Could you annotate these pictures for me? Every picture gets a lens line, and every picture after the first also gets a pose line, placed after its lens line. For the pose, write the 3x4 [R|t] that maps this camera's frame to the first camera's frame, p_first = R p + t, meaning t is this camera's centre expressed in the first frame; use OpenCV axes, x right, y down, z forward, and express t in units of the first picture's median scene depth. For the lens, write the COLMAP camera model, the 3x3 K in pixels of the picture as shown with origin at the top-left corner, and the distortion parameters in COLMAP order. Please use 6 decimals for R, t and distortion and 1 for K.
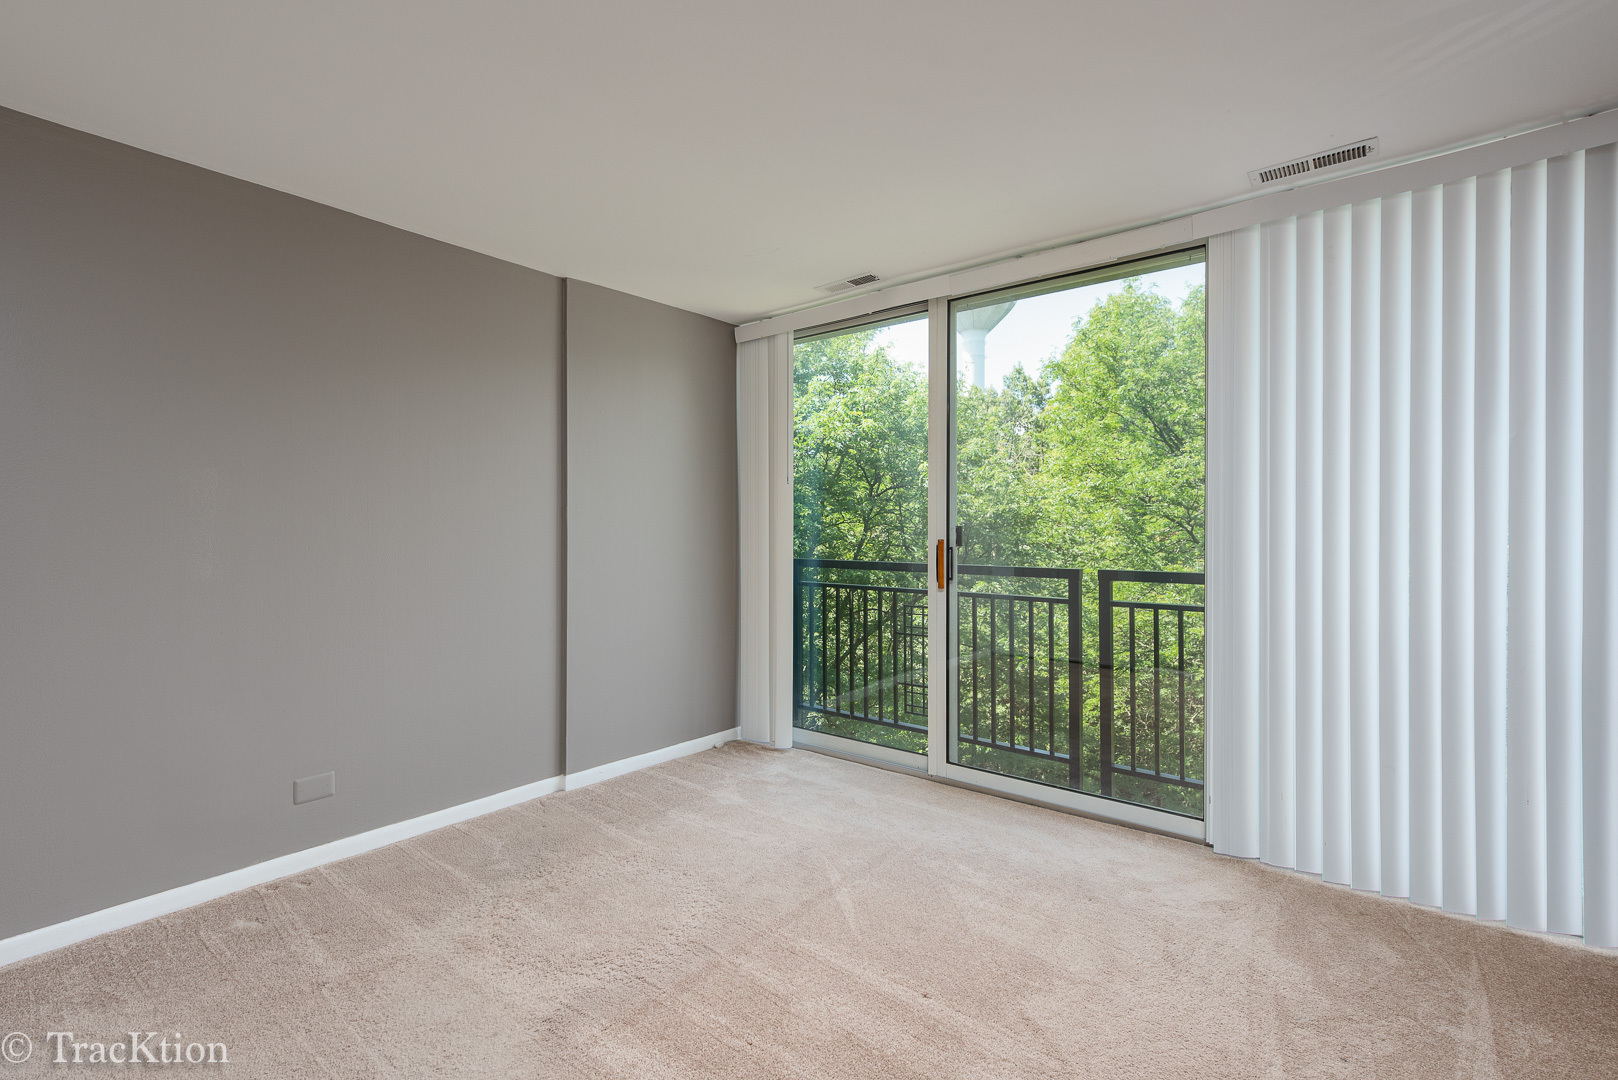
lens RADIAL K [[738.7, 0, 802.4], [0, 738.7, 538.1], [0, 0, 1]] dist [0.004453, 0.000508]
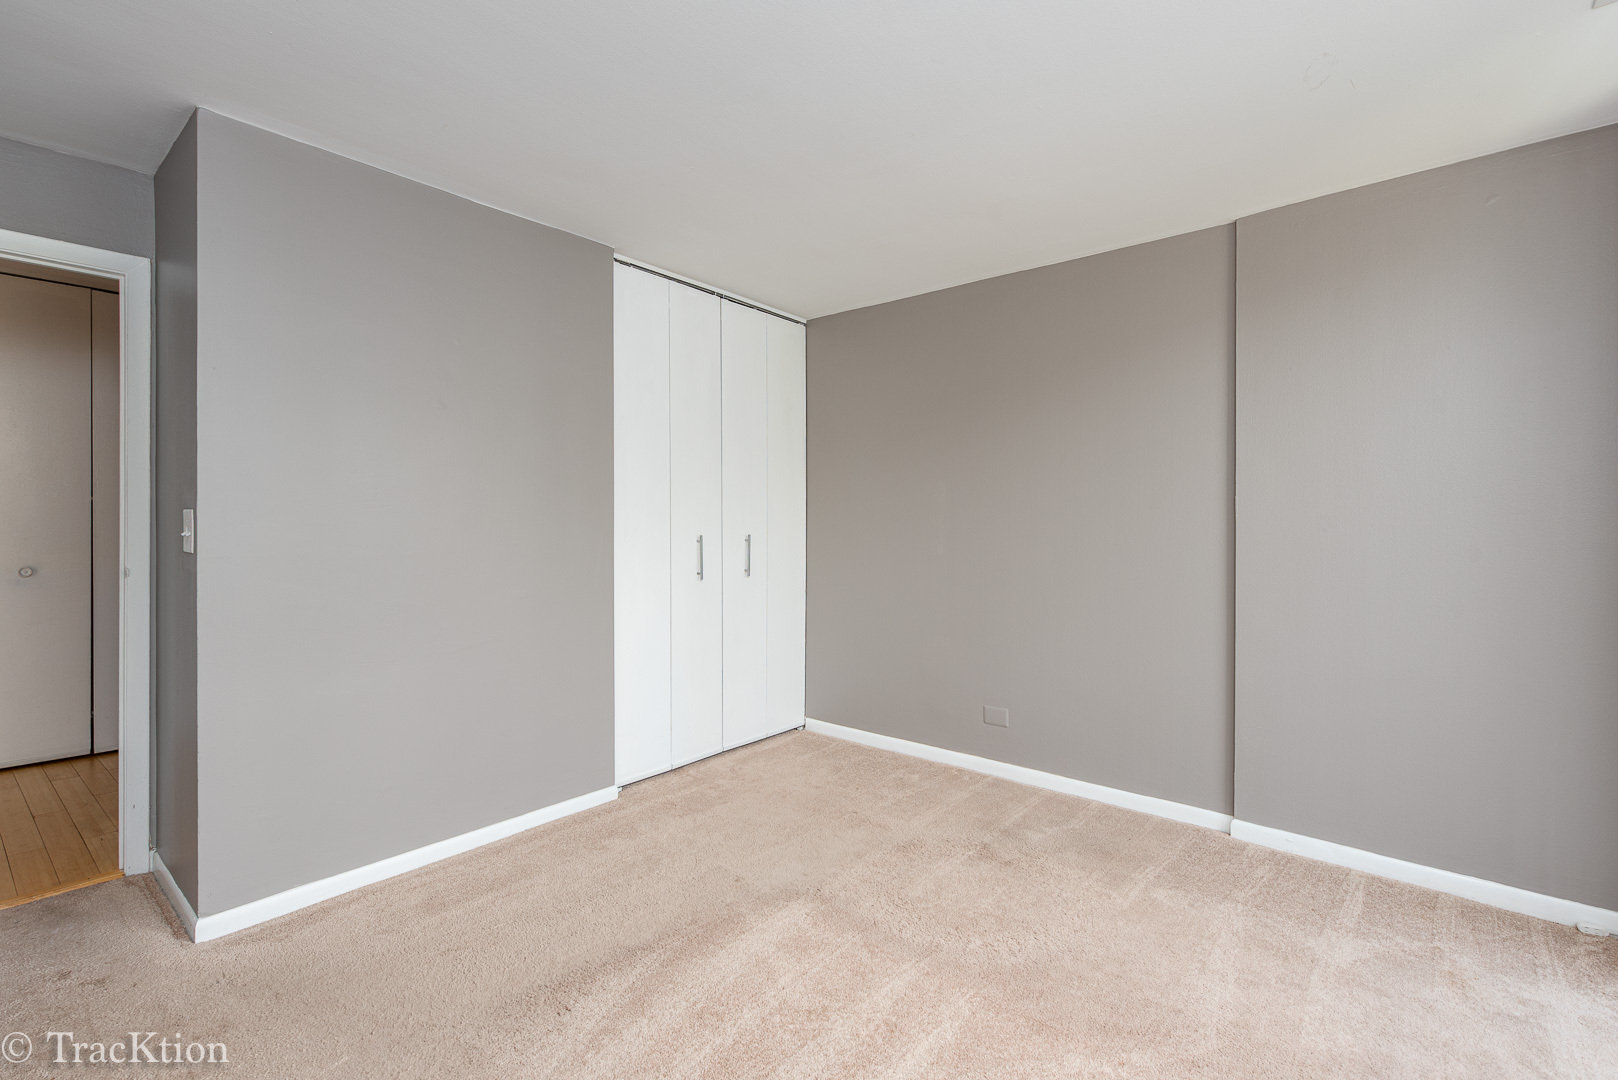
lens RADIAL K [[738.7, 0, 807.0], [0, 738.7, 533.8], [0, 0, 1]] dist [0.004453, 0.000508]
pose [[-0.040637, 0.013807, -0.999079, 0.536942], [-0.010590, 0.999842, 0.014248, -0.006596], [0.999118, 0.011160, -0.040484, 0.558513]]
